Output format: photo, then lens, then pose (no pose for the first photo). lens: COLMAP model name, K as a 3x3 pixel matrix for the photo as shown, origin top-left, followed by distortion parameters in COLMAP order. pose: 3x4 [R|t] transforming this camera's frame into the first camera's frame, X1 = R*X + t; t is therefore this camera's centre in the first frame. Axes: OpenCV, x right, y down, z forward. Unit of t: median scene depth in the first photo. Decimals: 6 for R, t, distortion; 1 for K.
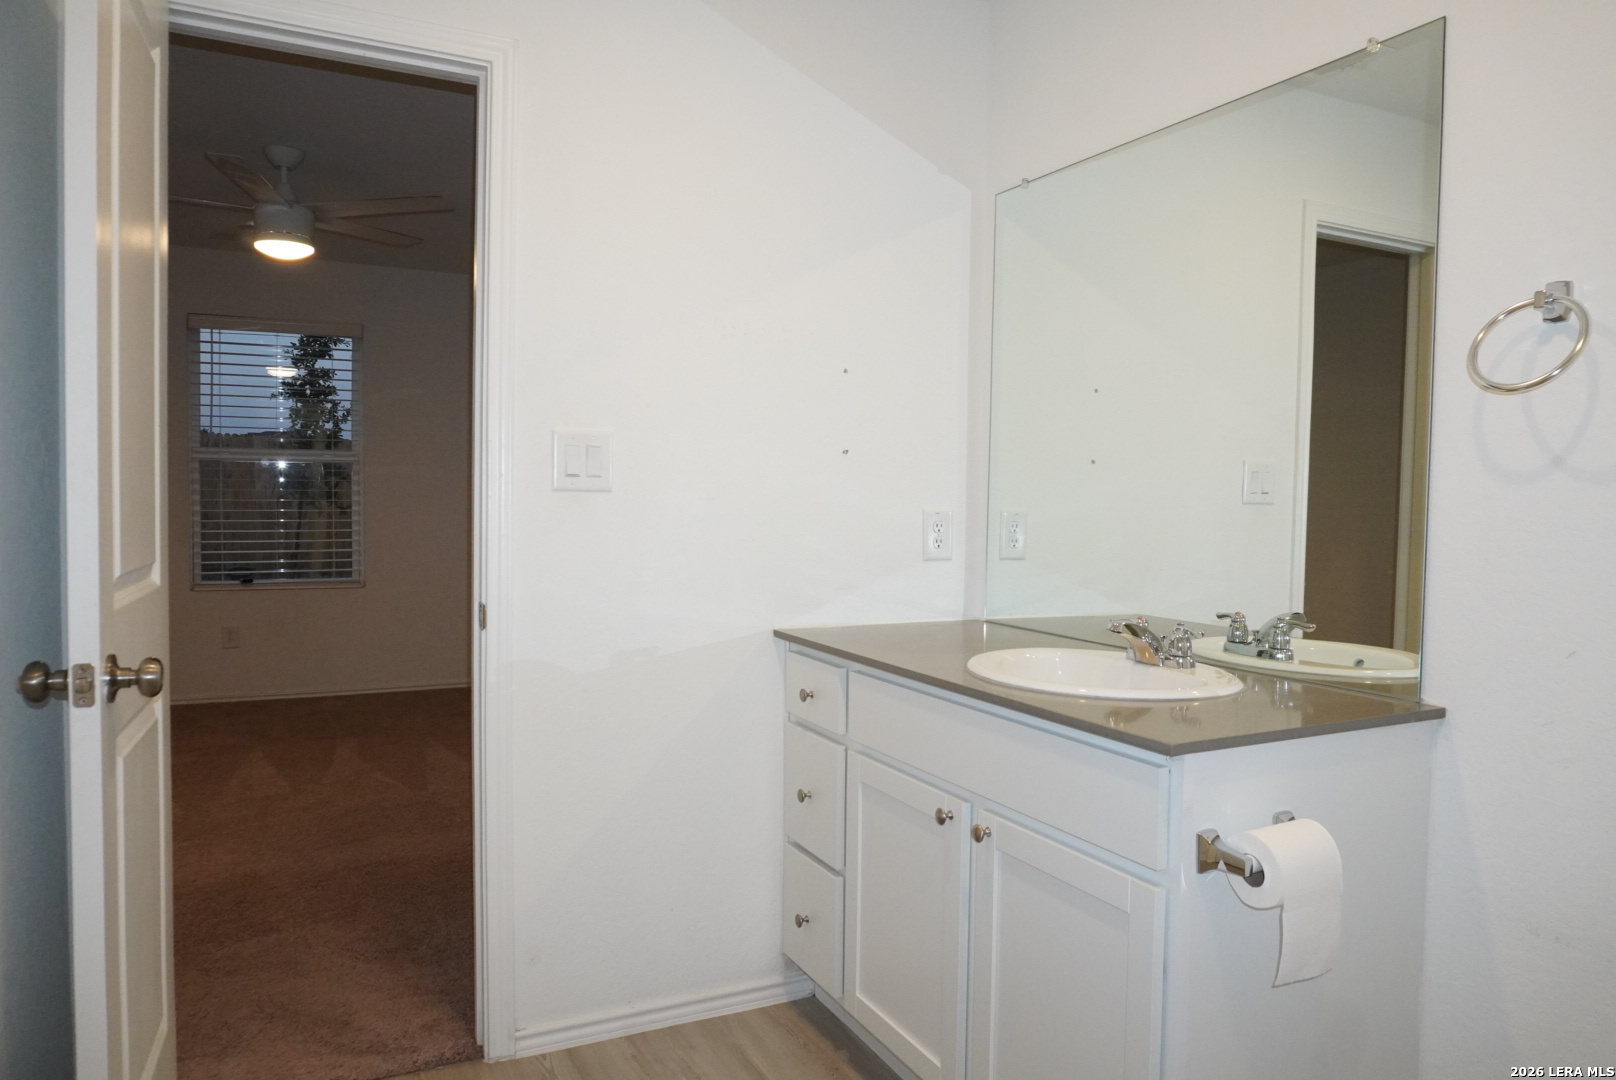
lens RADIAL K [[1069.5, 0, 814.9], [0, 1069.5, 539.0], [0, 0, 1]] dist [-0.069248, 0.036064]
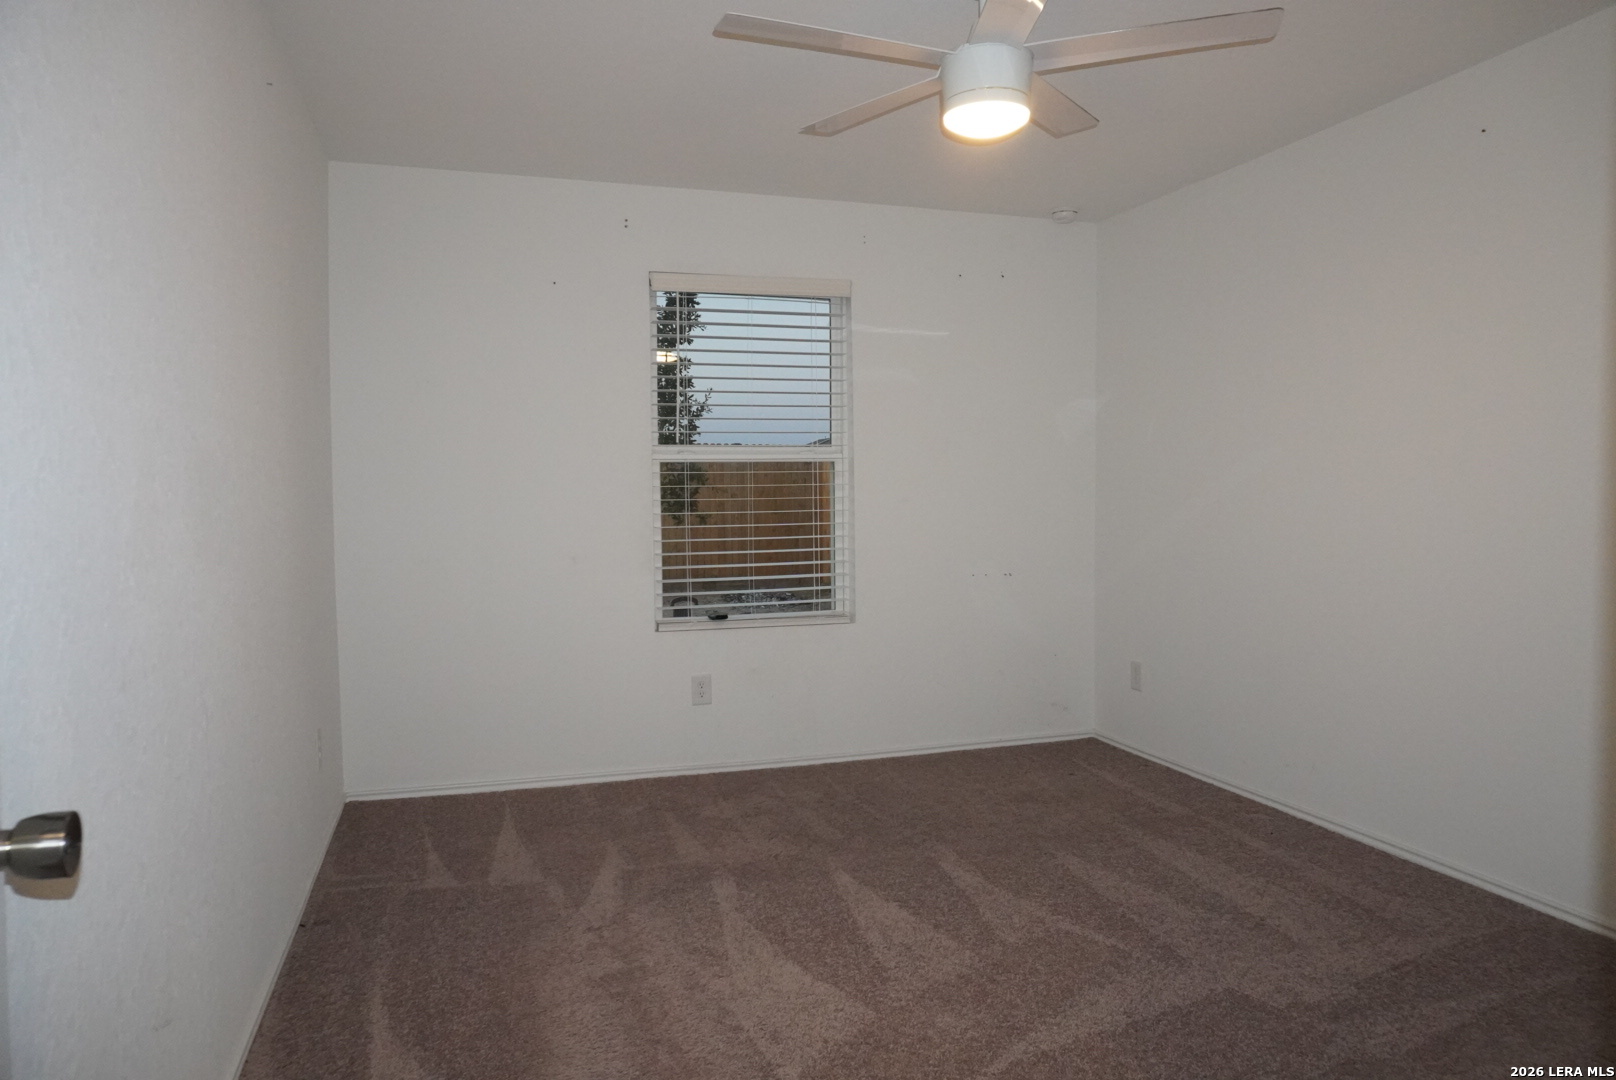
lens RADIAL K [[1069.5, 0, 814.9], [0, 1069.5, 539.0], [0, 0, 1]] dist [-0.069248, 0.036064]
pose [[0.986359, -0.019866, -0.163402, -0.341588], [0.020418, 0.999790, 0.001700, -0.017218], [0.163334, -0.005013, 0.986558, 0.237595]]
